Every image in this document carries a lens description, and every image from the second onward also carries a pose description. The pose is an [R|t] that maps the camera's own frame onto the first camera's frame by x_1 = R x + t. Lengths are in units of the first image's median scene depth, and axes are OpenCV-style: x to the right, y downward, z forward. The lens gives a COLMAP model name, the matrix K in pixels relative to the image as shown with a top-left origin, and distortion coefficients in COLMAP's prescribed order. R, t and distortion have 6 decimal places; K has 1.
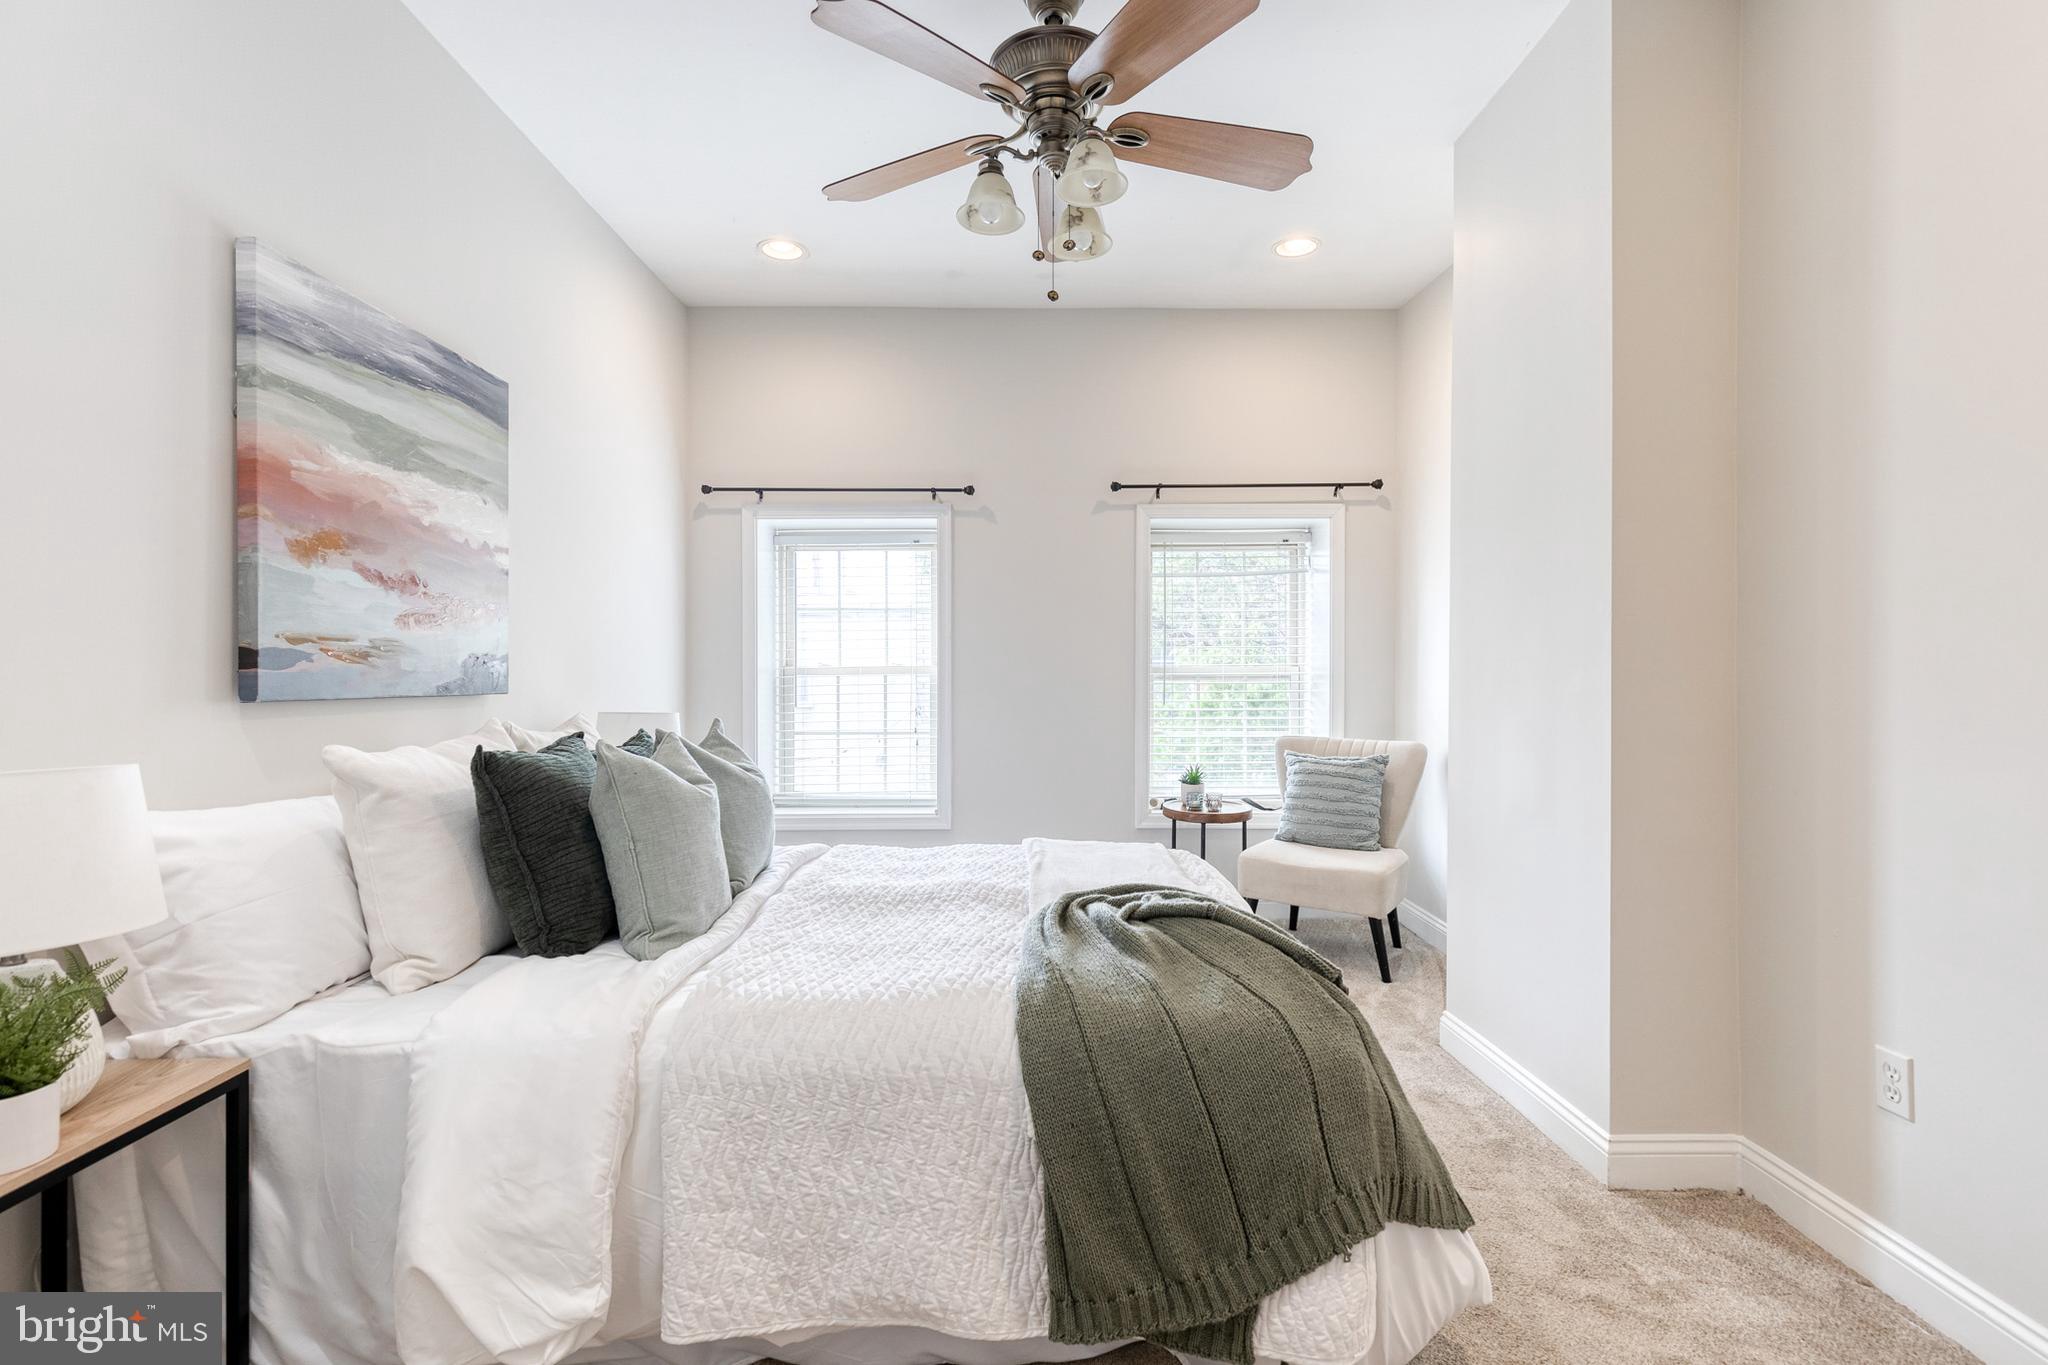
lens RADIAL K [[922.3, 0, 1035.6], [0, 922.3, 682.3], [0, 0, 1]] dist [0.011455, -0.001649]
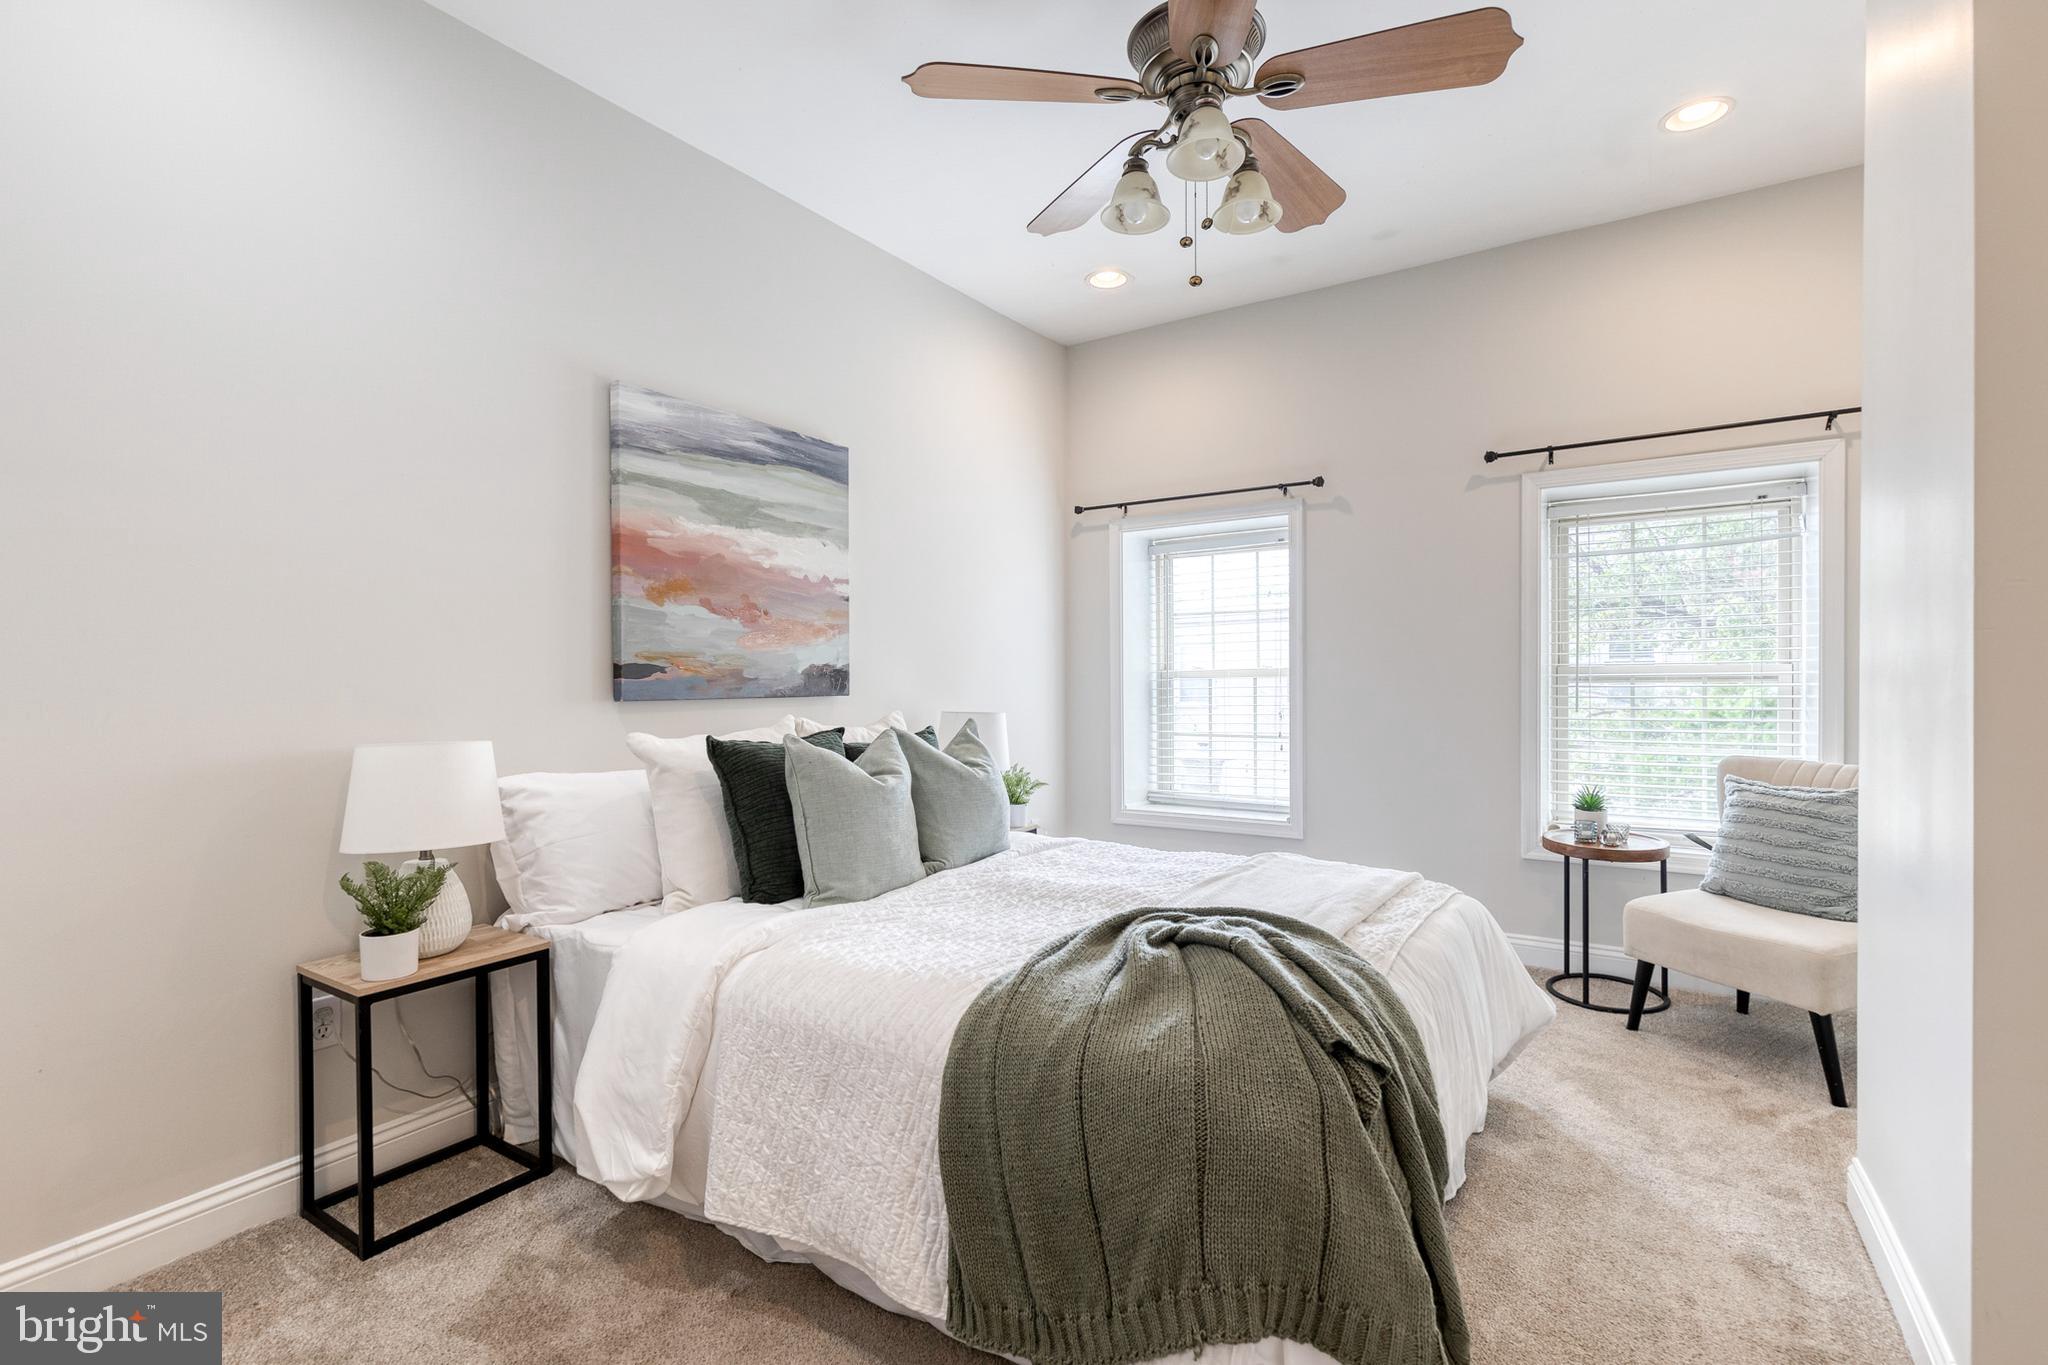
lens RADIAL K [[922.3, 0, 1073.5], [0, 922.3, 688.1], [0, 0, 1]] dist [0.011455, -0.001649]
pose [[0.845795, 0.001569, -0.533506, 0.370741], [0.001514, 0.999985, 0.005340, -0.004334], [0.533507, -0.005325, 0.845779, 0.110855]]
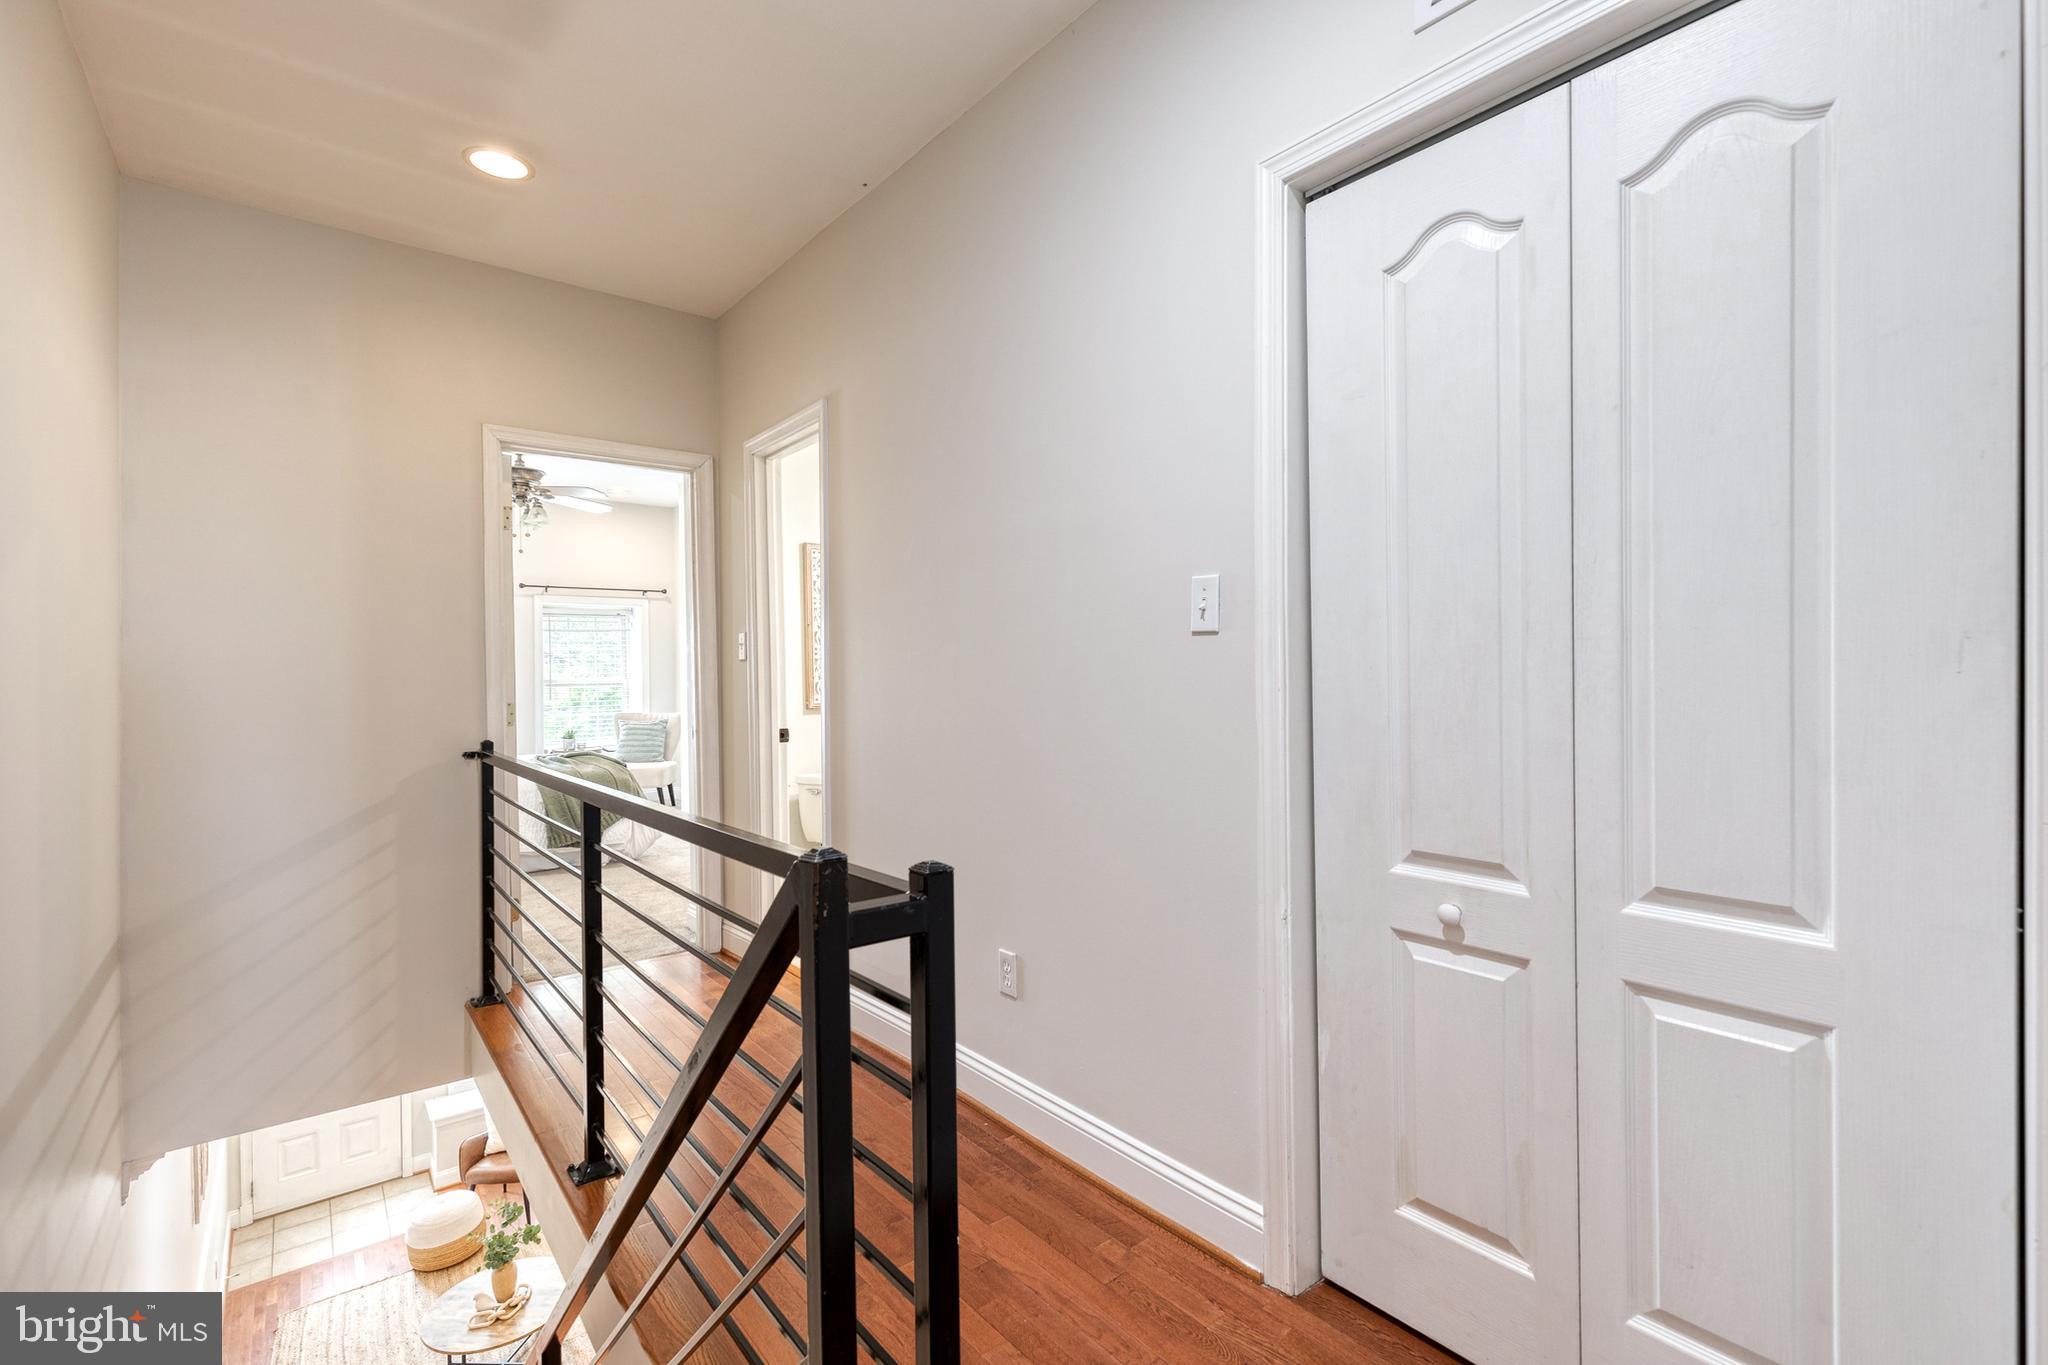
lens RADIAL K [[922.3, 0, 1041.9], [0, 922.3, 690.8], [0, 0, 1]] dist [0.011455, -0.001649]
pose [[0.779212, -0.016143, 0.626553, -0.476337], [0.011921, 0.999869, 0.010936, -0.004130], [-0.626647, -0.001052, 0.779302, -1.999207]]
